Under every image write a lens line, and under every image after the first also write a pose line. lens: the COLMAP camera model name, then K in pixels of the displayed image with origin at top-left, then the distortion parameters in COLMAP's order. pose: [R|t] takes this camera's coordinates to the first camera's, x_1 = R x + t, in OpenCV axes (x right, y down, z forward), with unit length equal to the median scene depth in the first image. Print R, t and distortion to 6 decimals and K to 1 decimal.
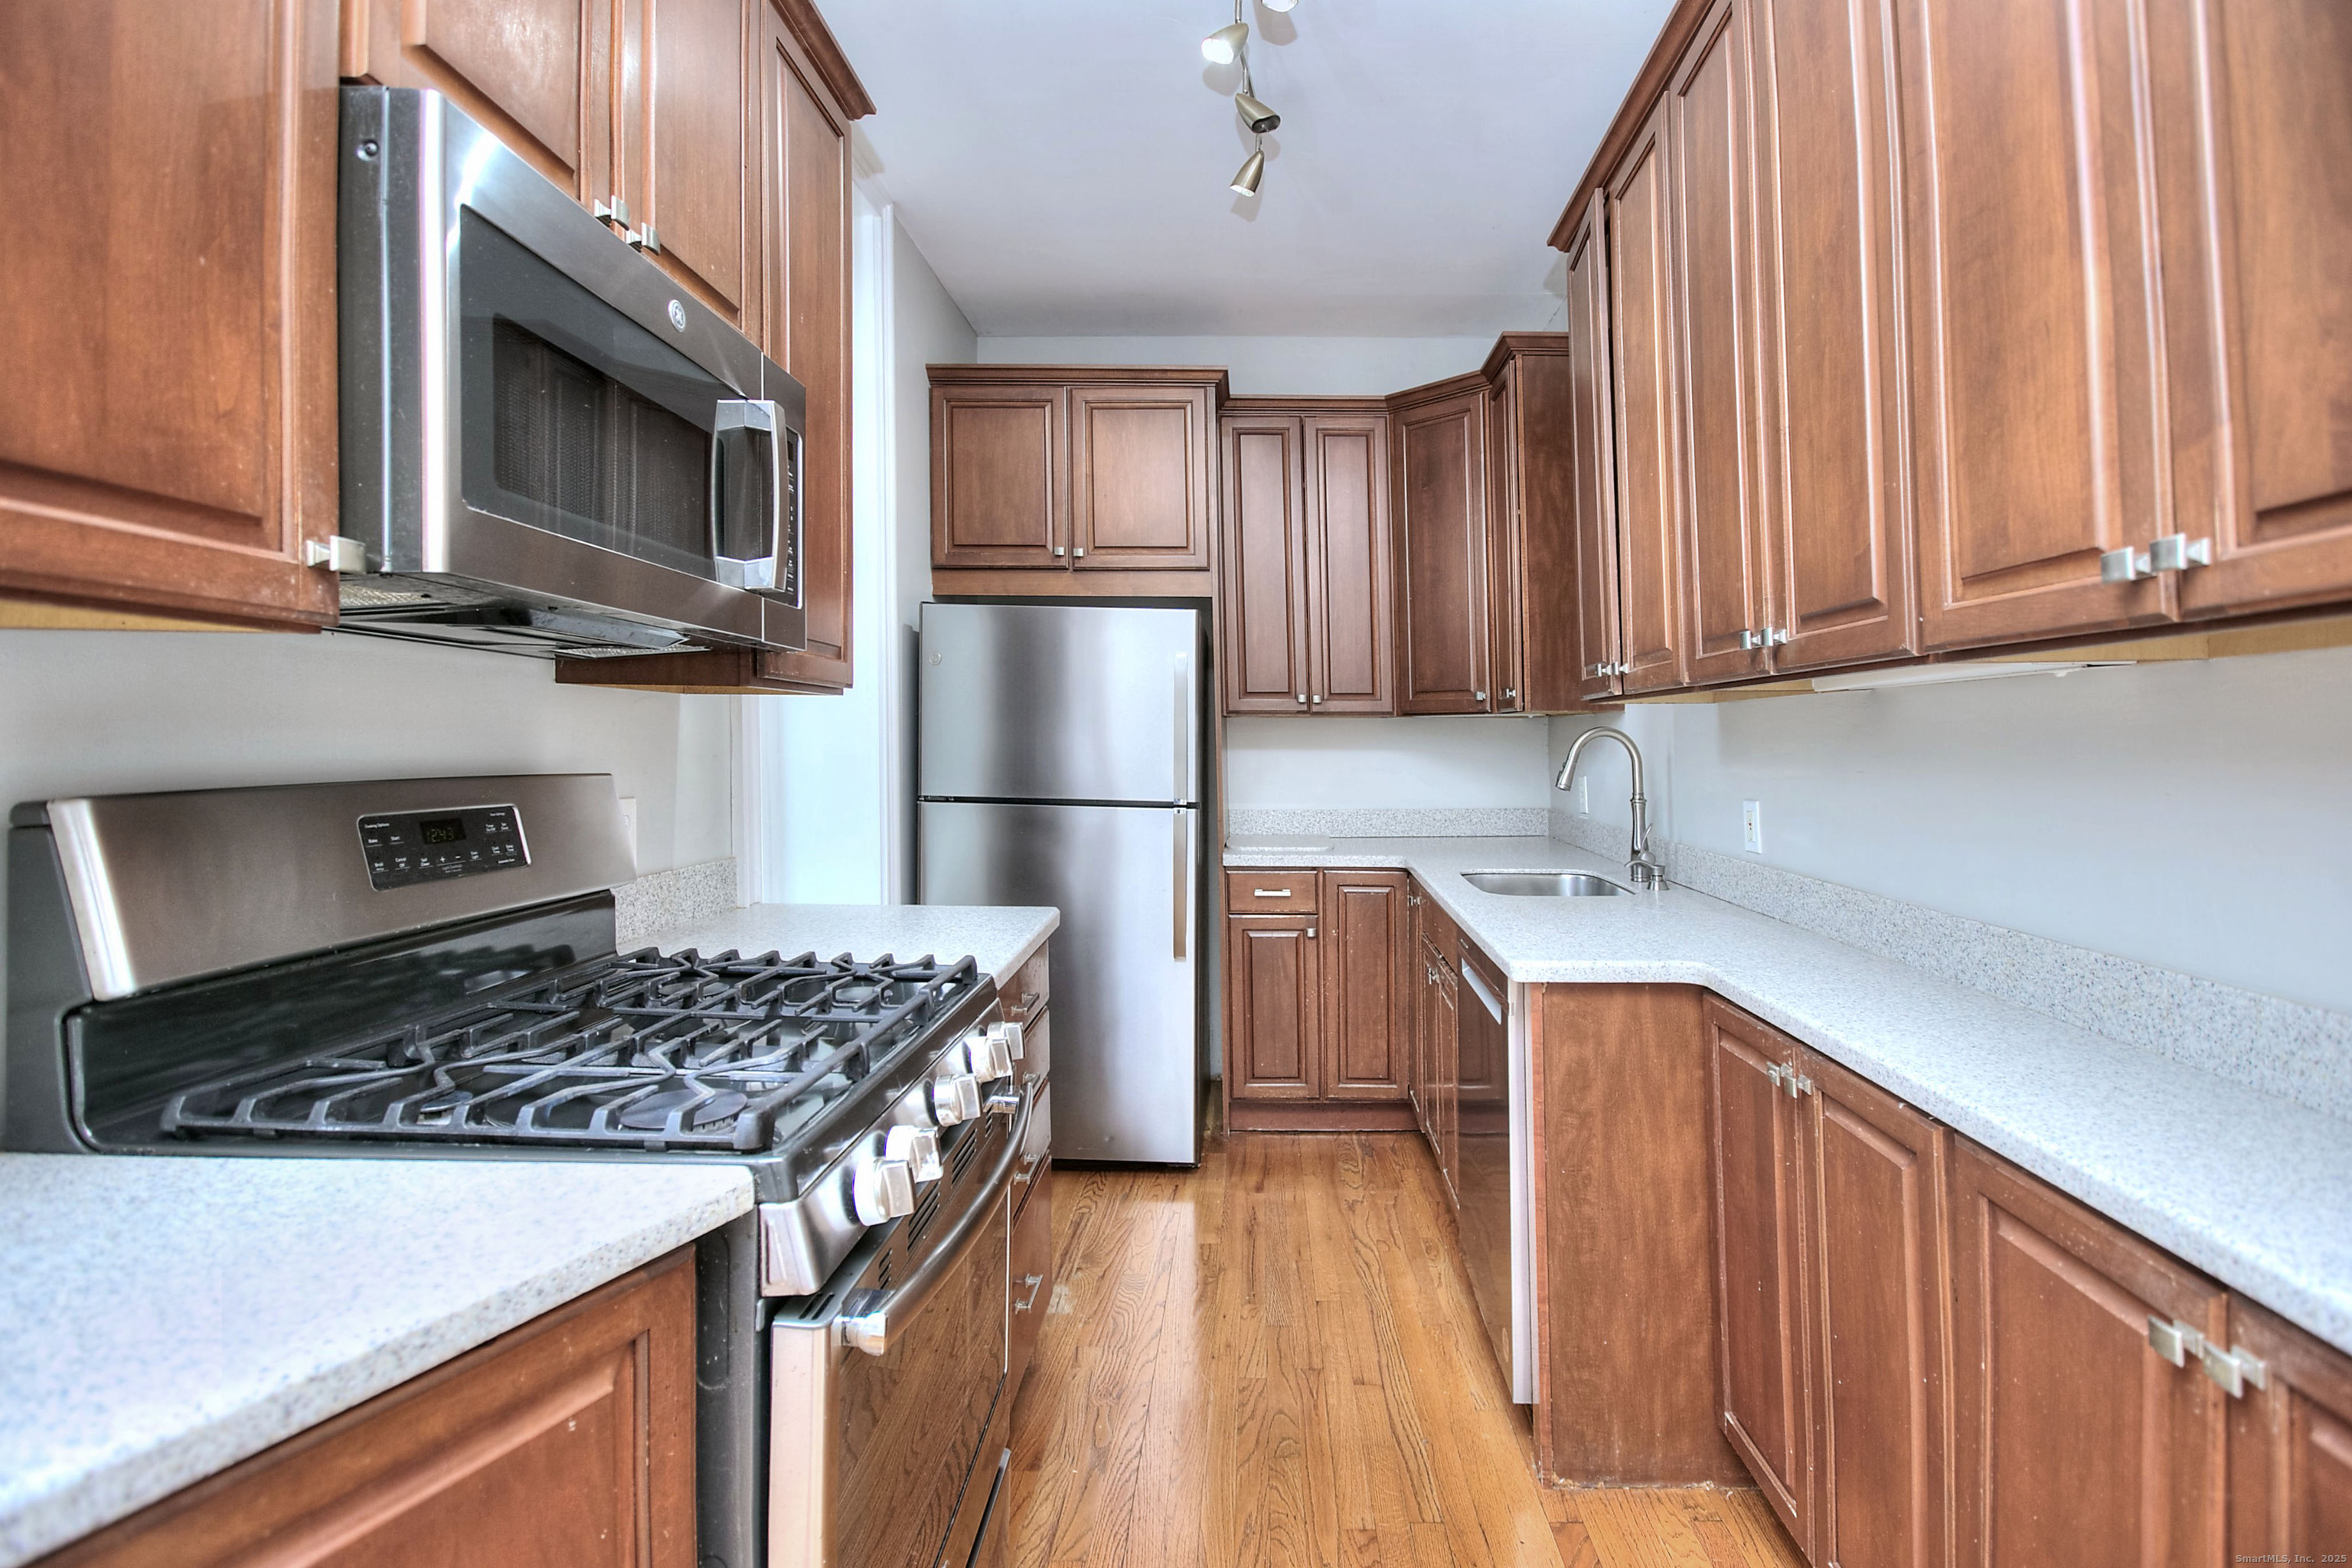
lens RADIAL K [[1061.3, 0, 1185.6], [0, 1061.3, 743.1], [0, 0, 1]] dist [-0.039299, 0.014794]
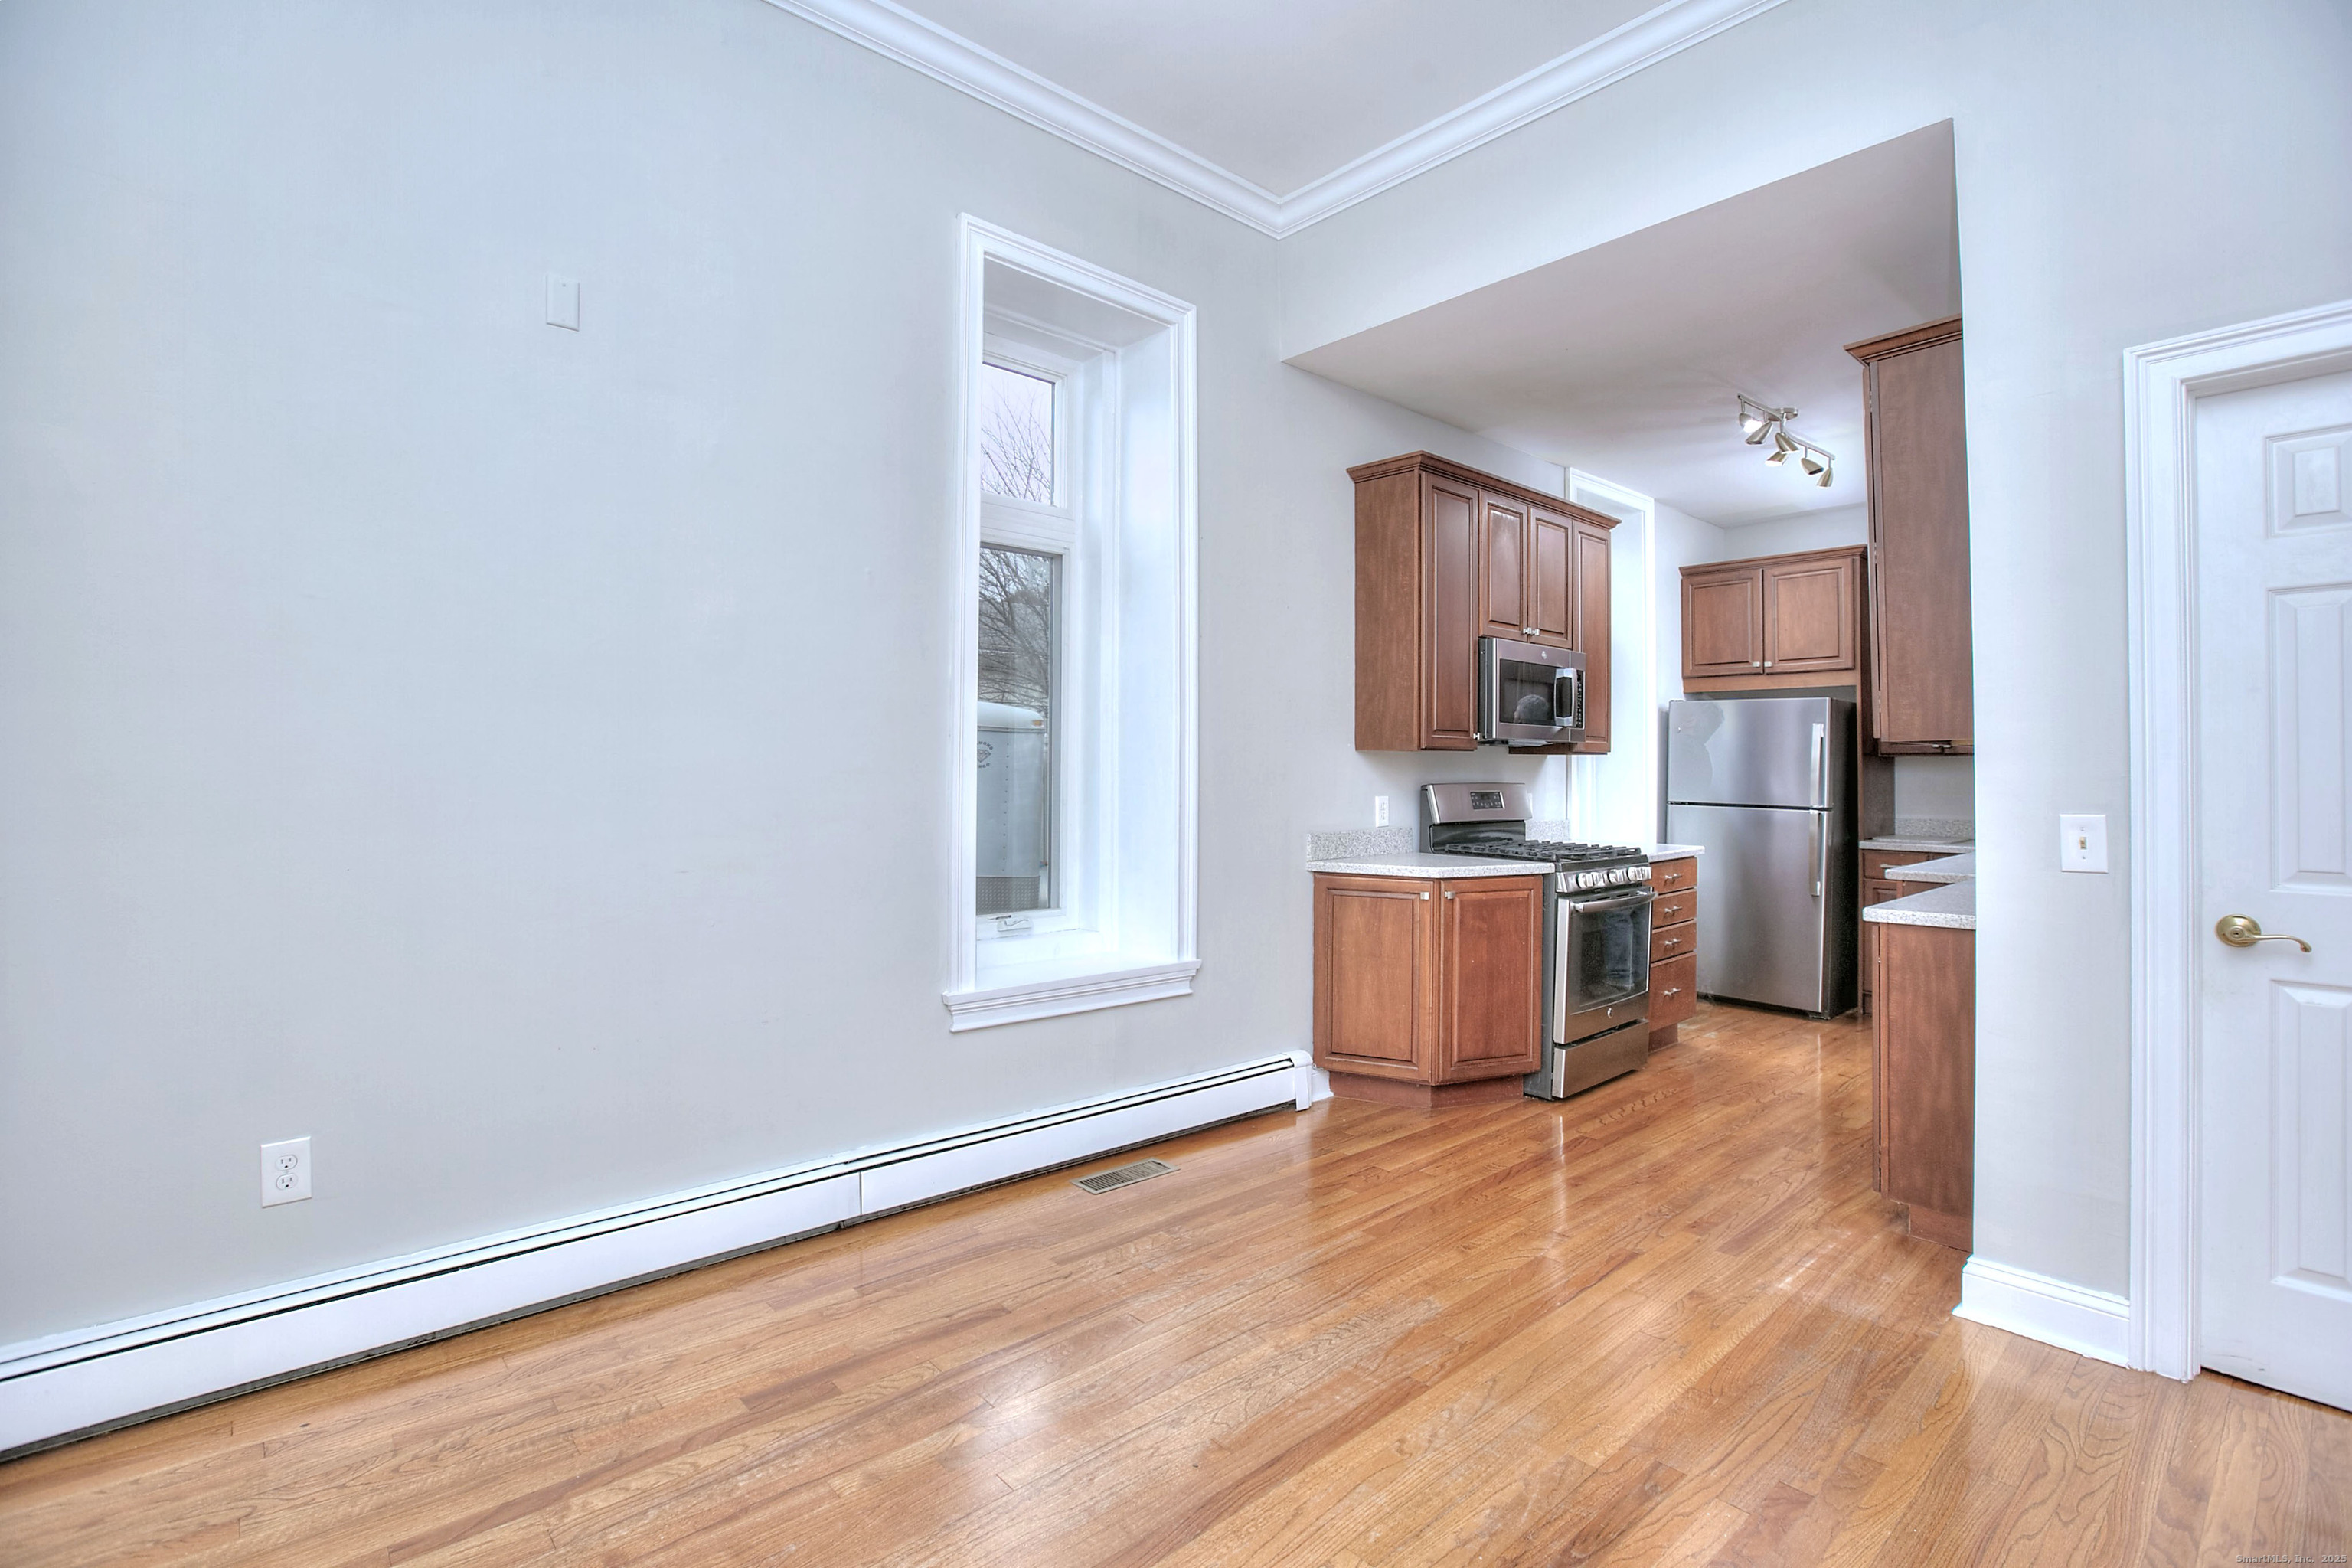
lens RADIAL K [[1061.3, 0, 1185.6], [0, 1061.3, 743.1], [0, 0, 1]] dist [-0.039299, 0.014794]
pose [[0.700666, -0.008227, -0.713442, 1.154440], [-0.009901, 0.999725, -0.021251, -0.012967], [0.713421, 0.021953, 0.700392, -2.237997]]
